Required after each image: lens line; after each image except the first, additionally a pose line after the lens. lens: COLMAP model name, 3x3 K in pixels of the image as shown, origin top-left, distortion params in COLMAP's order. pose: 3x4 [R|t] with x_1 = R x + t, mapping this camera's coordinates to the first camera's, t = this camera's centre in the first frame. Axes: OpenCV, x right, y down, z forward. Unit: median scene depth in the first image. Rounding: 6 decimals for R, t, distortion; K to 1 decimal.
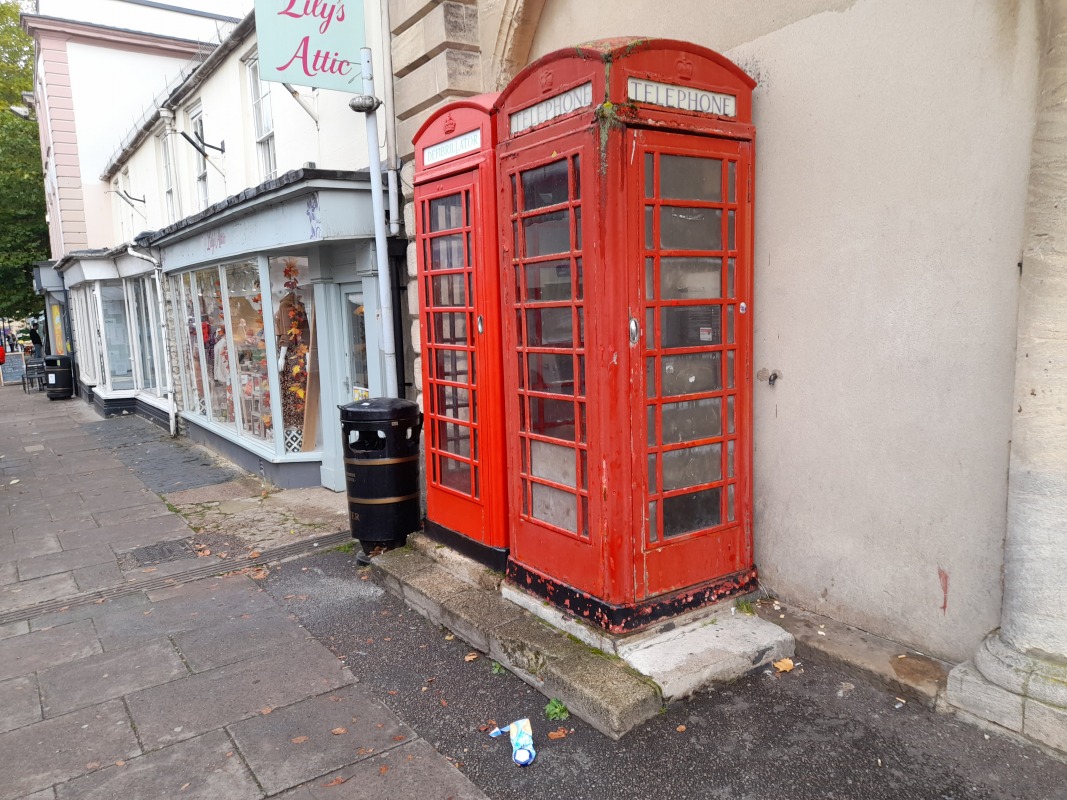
lens RADIAL K [[790.9, 0, 522.1], [0, 790.9, 410.8], [0, 0, 1]] dist [0.073861, -0.019269]
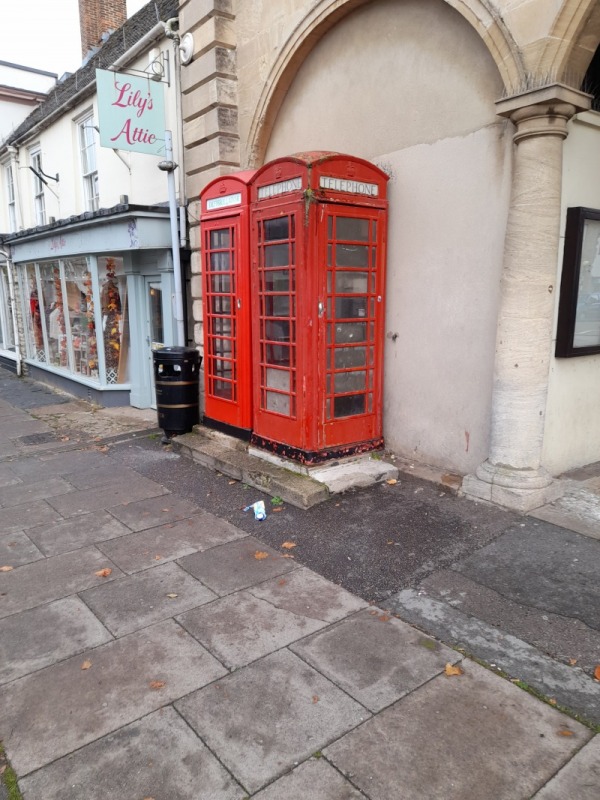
lens RADIAL K [[593.0, 0, 294.5], [0, 593.0, 415.4], [0, 0, 1]] dist [0.073861, -0.019269]
pose [[0.997635, 0.017983, 0.066340, -0.013221], [-0.022427, 0.997510, 0.066868, 0.054963], [-0.064972, -0.068198, 0.995554, -0.399904]]
